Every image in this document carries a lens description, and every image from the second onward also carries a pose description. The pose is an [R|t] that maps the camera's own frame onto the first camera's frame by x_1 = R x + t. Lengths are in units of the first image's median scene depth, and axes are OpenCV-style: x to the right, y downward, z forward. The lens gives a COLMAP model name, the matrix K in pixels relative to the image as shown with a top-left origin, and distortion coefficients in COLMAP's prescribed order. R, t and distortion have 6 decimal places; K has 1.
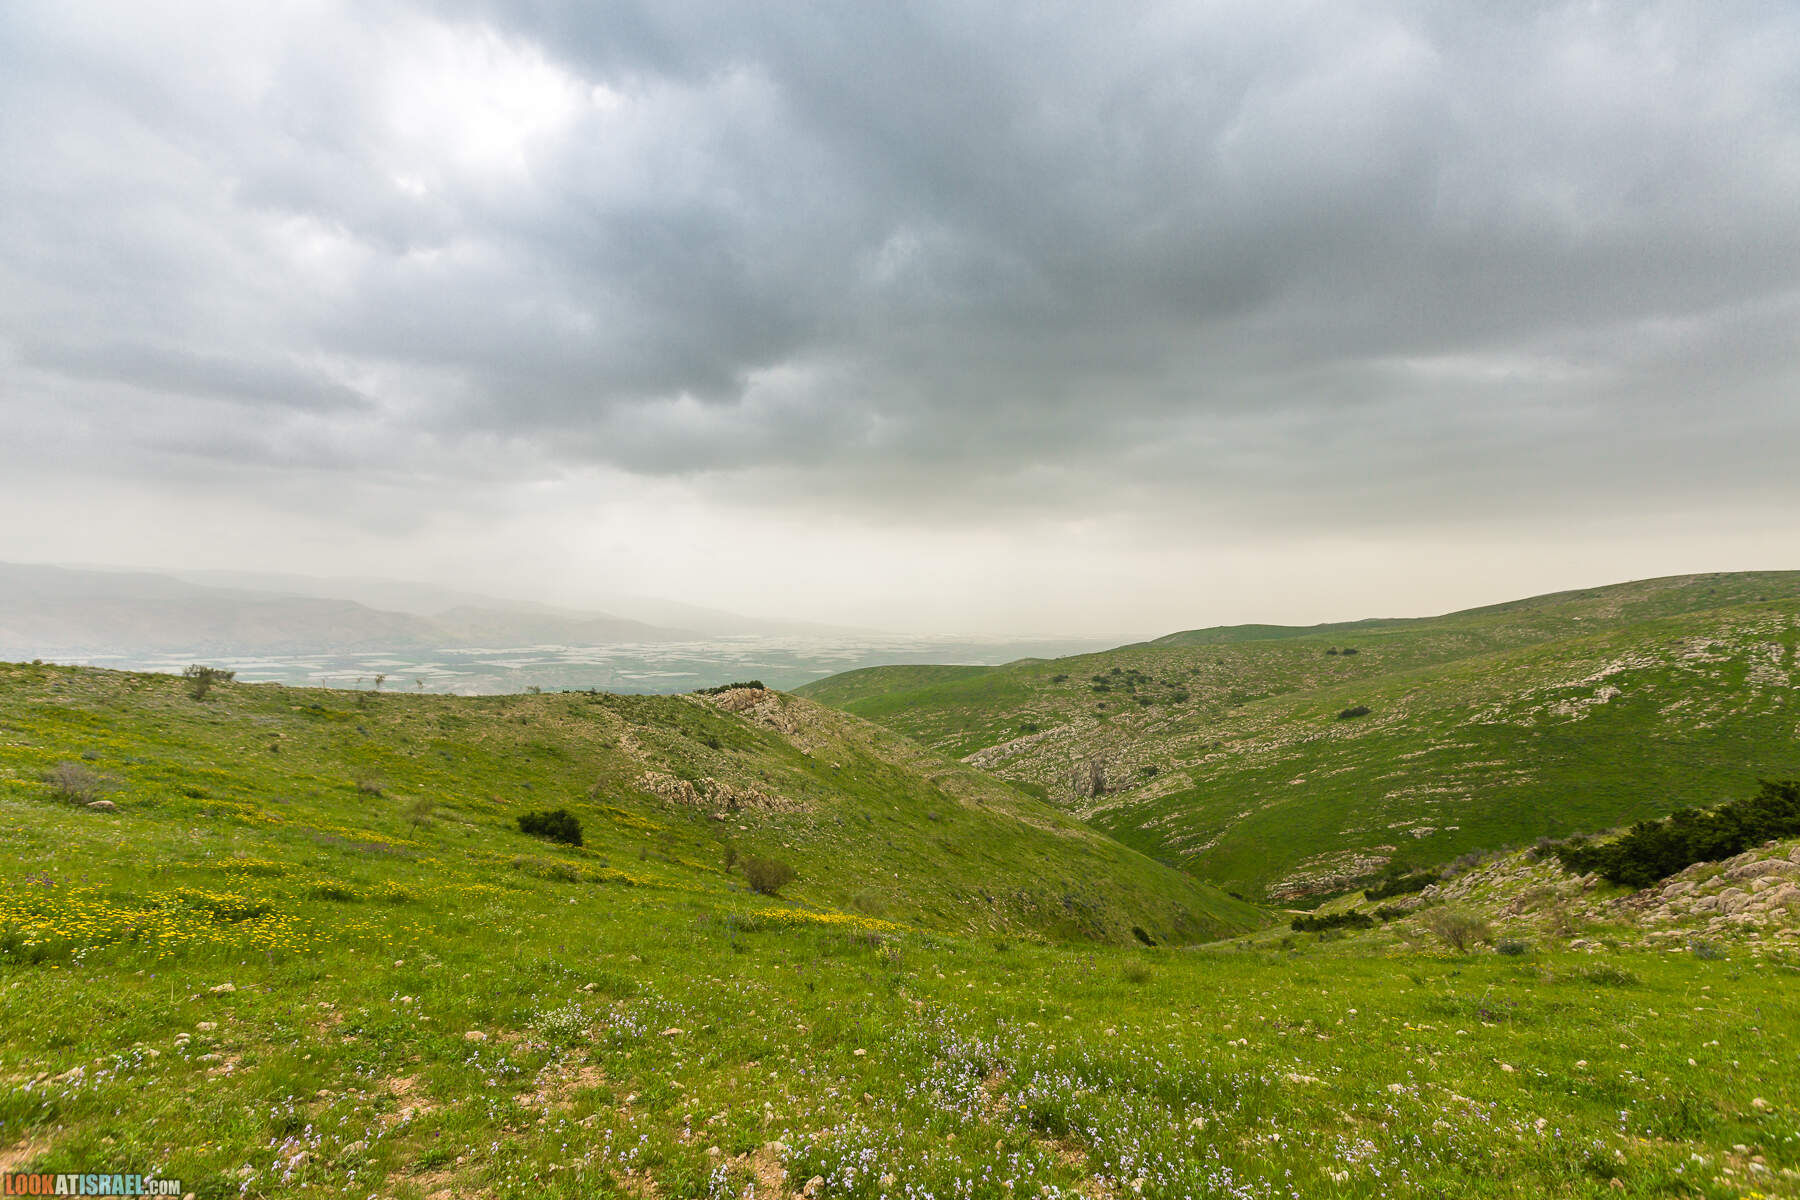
lens RADIAL K [[796.9, 0, 894.2], [0, 796.9, 603.8], [0, 0, 1]] dist [0.000083, -0.000672]
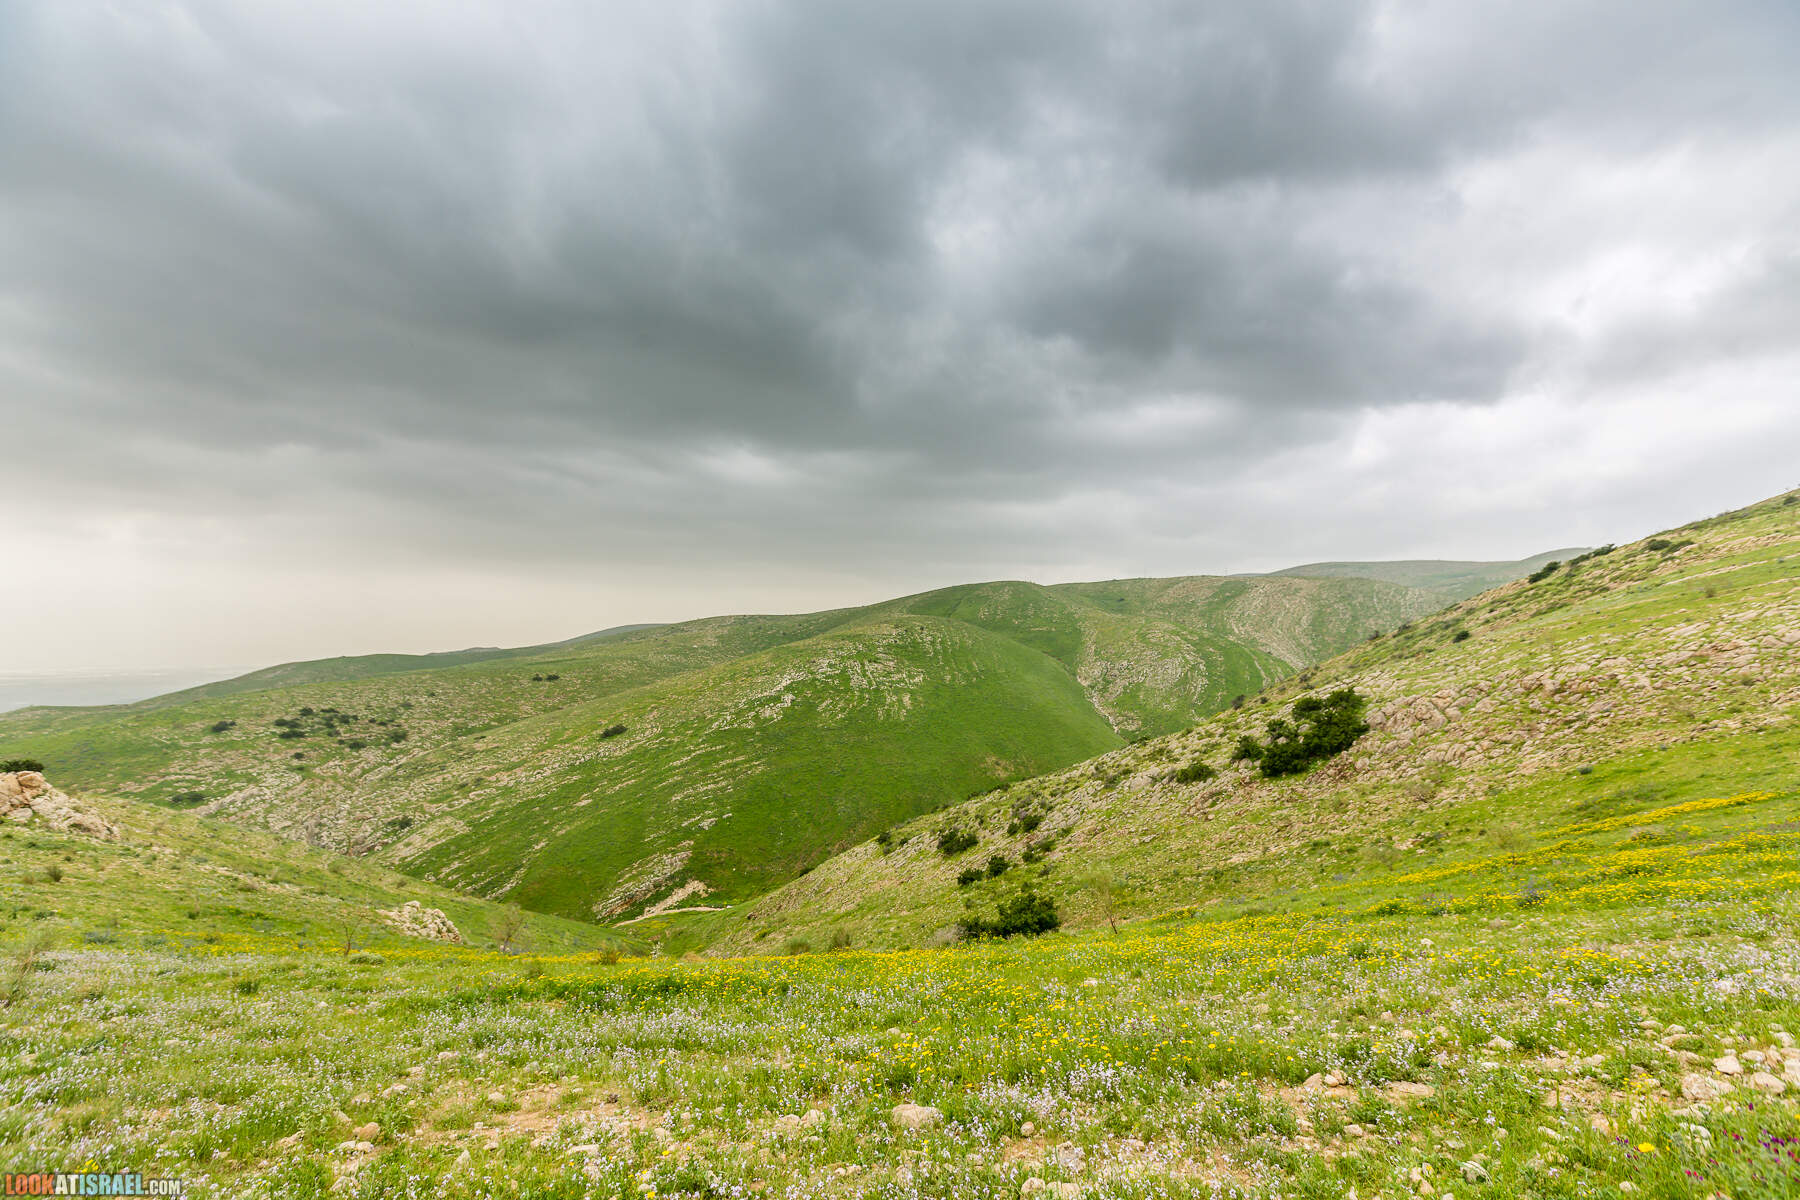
lens RADIAL K [[796.9, 0, 894.2], [0, 796.9, 603.8], [0, 0, 1]] dist [0.000083, -0.000672]
pose [[0.493832, 0.047234, 0.868273, -0.195463], [-0.014504, 0.998832, -0.046087, 0.006895], [-0.869436, 0.010165, 0.493940, 0.129076]]
